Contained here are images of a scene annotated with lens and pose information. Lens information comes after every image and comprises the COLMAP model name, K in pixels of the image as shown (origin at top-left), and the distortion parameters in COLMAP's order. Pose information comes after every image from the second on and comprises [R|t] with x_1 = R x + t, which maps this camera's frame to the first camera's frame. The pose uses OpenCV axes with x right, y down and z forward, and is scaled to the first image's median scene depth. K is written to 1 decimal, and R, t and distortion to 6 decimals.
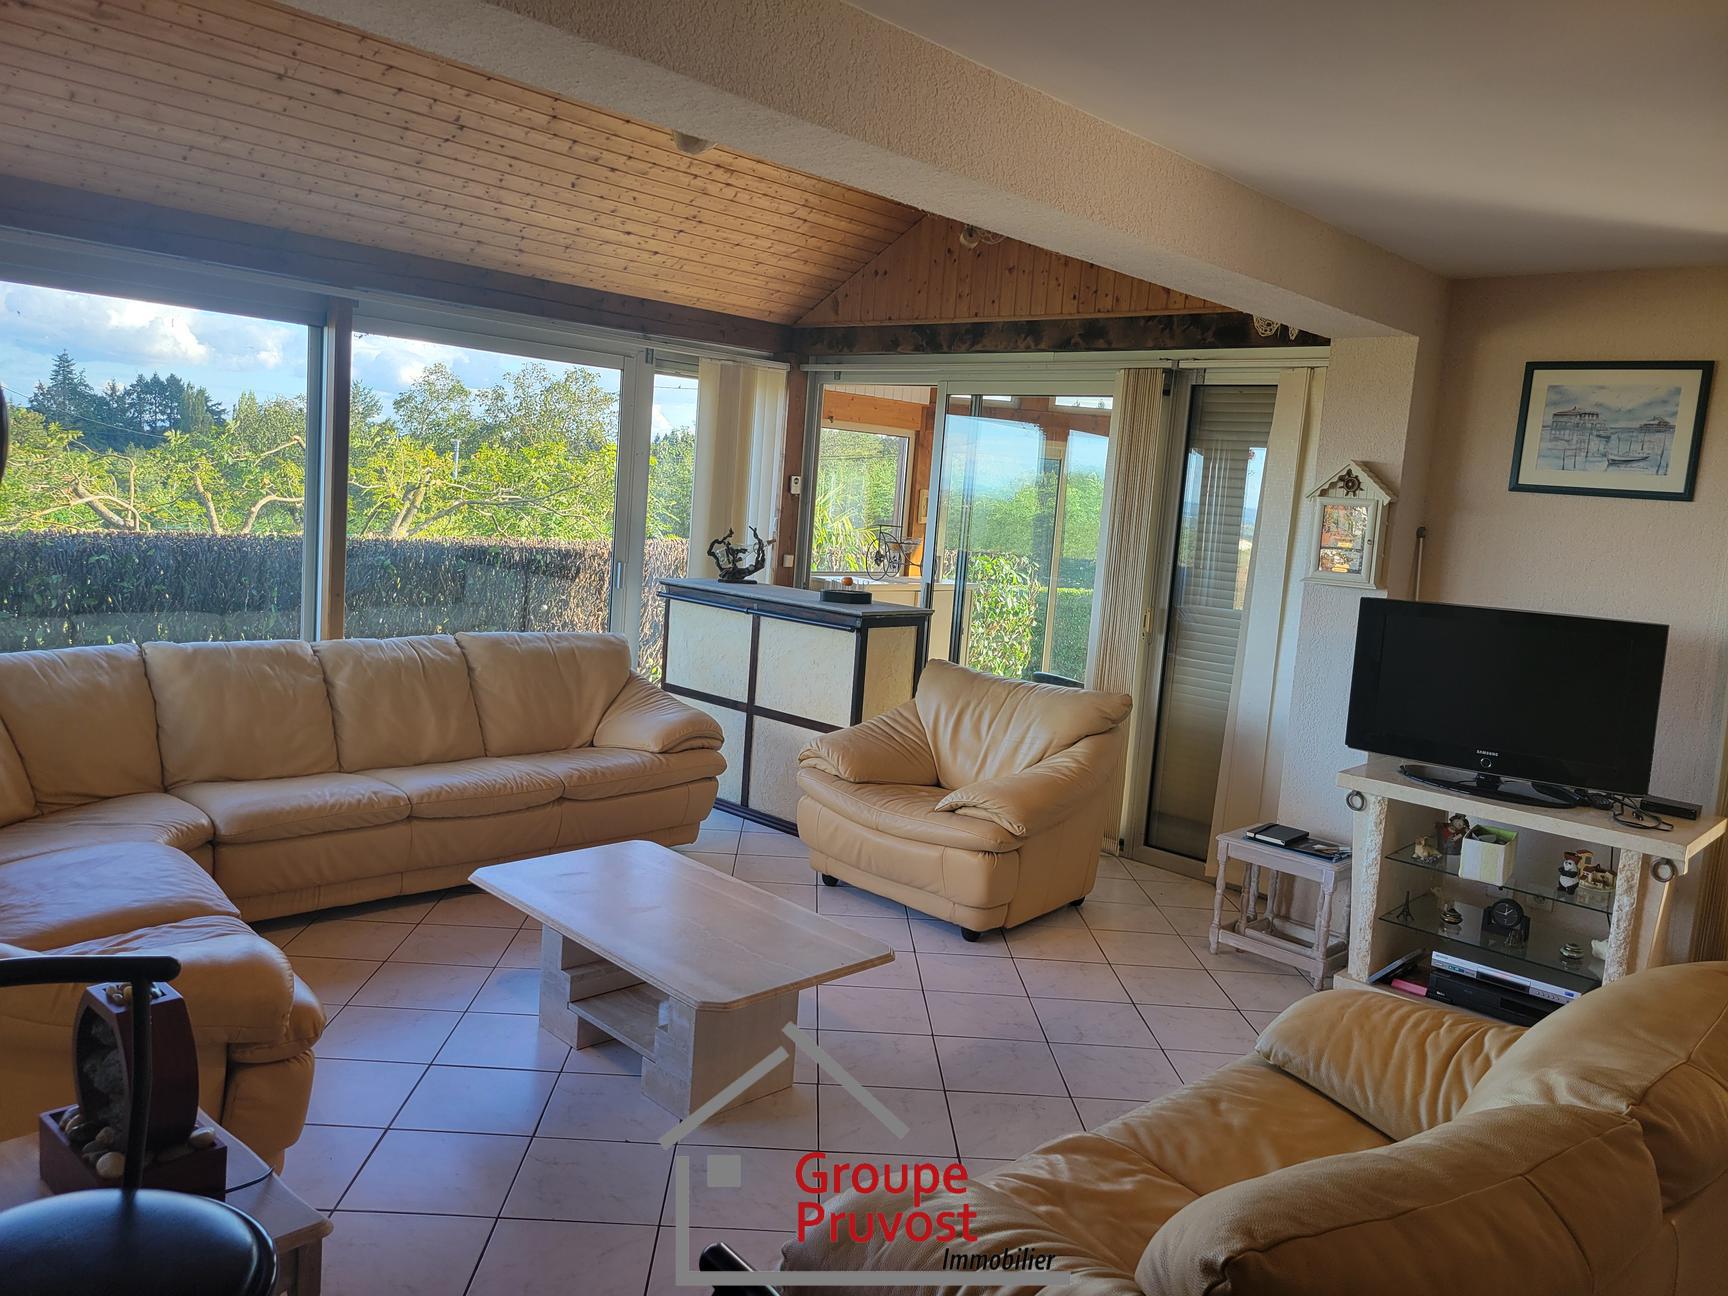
lens RADIAL K [[1296.0, 0, 859.0], [0, 1296.0, 630.2], [0, 0, 1]] dist [0.041495, 0.001928]
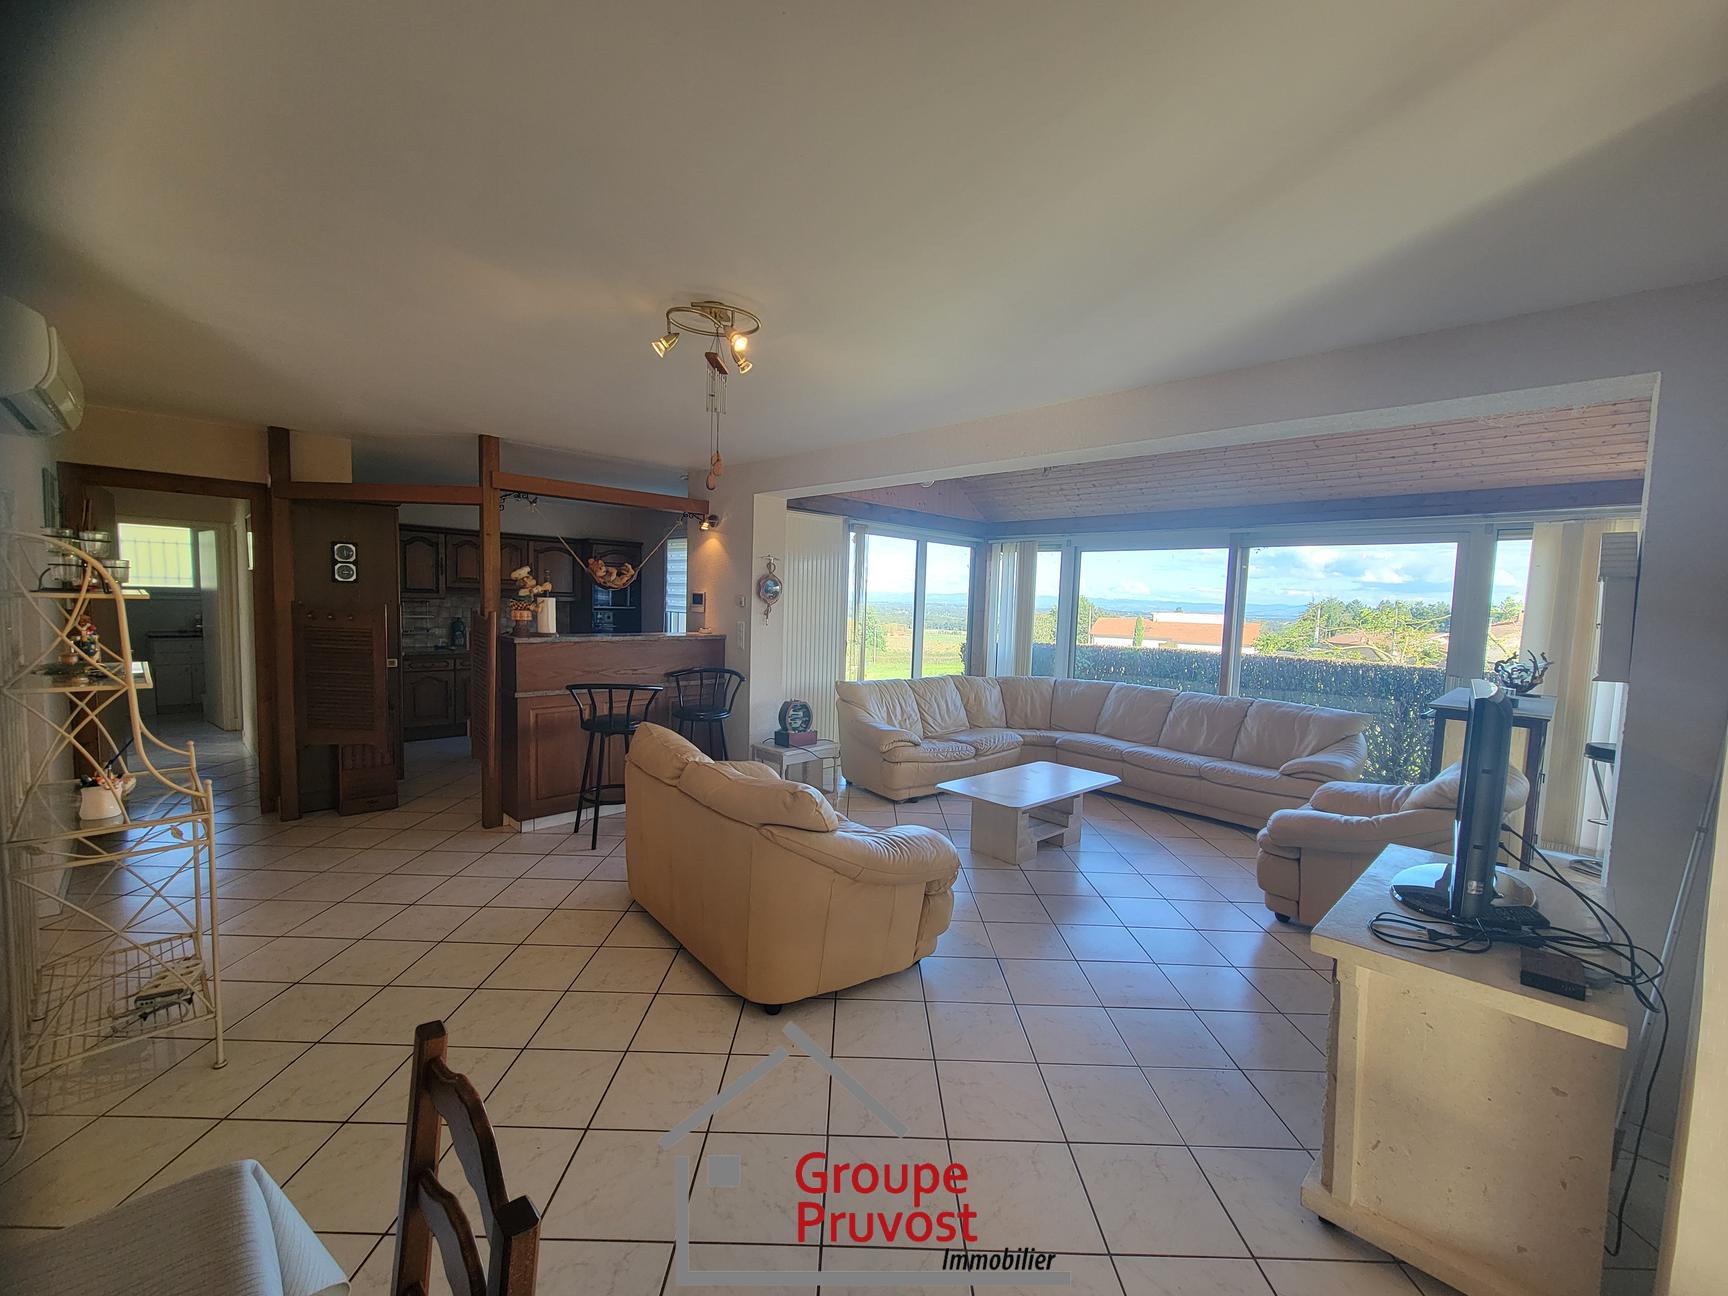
lens RADIAL K [[693.0, 0, 864.0], [0, 693.0, 648.0], [0, 0, 1]] dist [0.000239, -0.000228]
pose [[-0.041384, -0.002621, -0.999140, 0.610124], [-0.146860, 0.989151, 0.003488, 0.008772], [0.988291, 0.146878, -0.041320, 0.401303]]
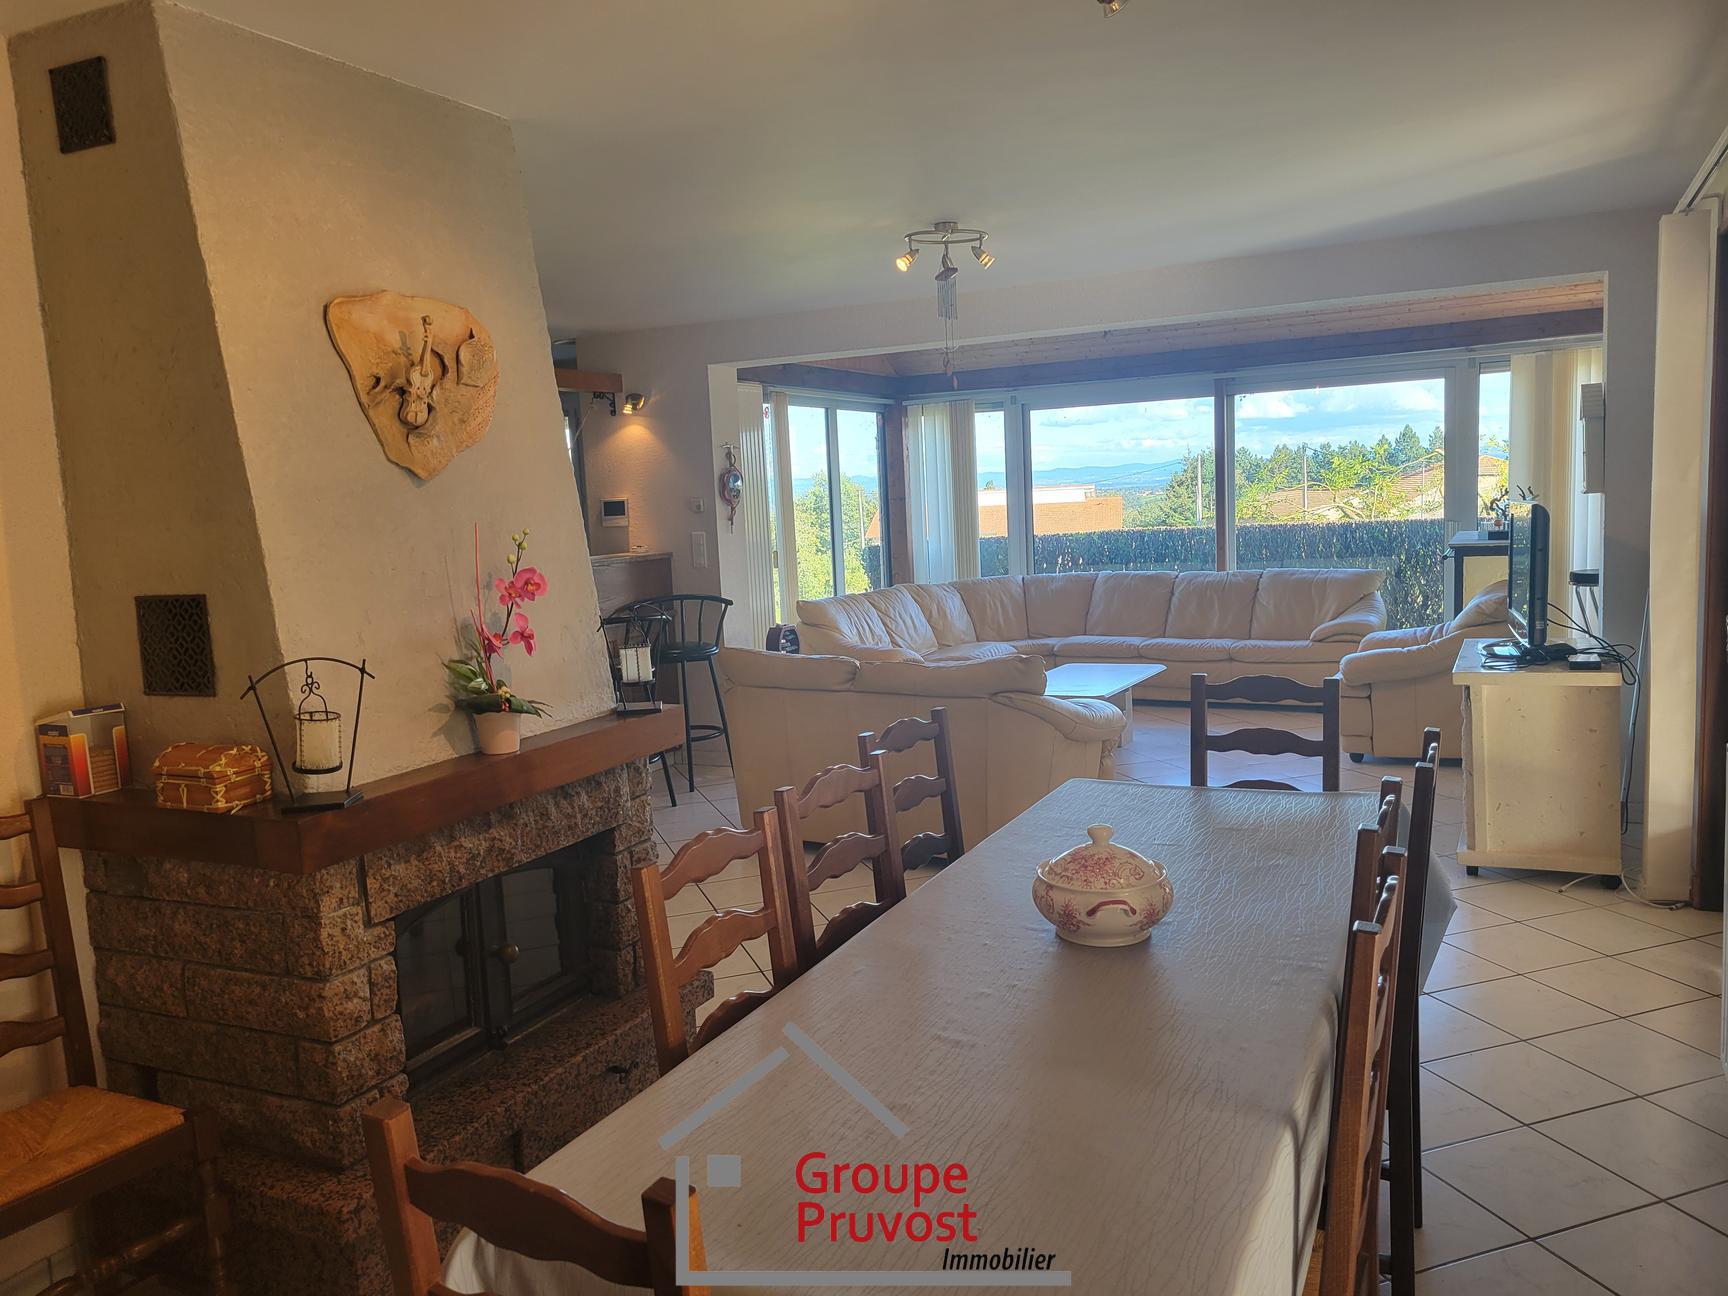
lens RADIAL K [[1296.0, 0, 859.0], [0, 1296.0, 630.2], [0, 0, 1]] dist [0.041495, 0.001928]
pose [[0.282709, 0.016693, -0.959061, 0.953154], [-0.037434, 0.999279, 0.006358, 0.075422], [0.958475, 0.034104, 0.283130, 0.043127]]
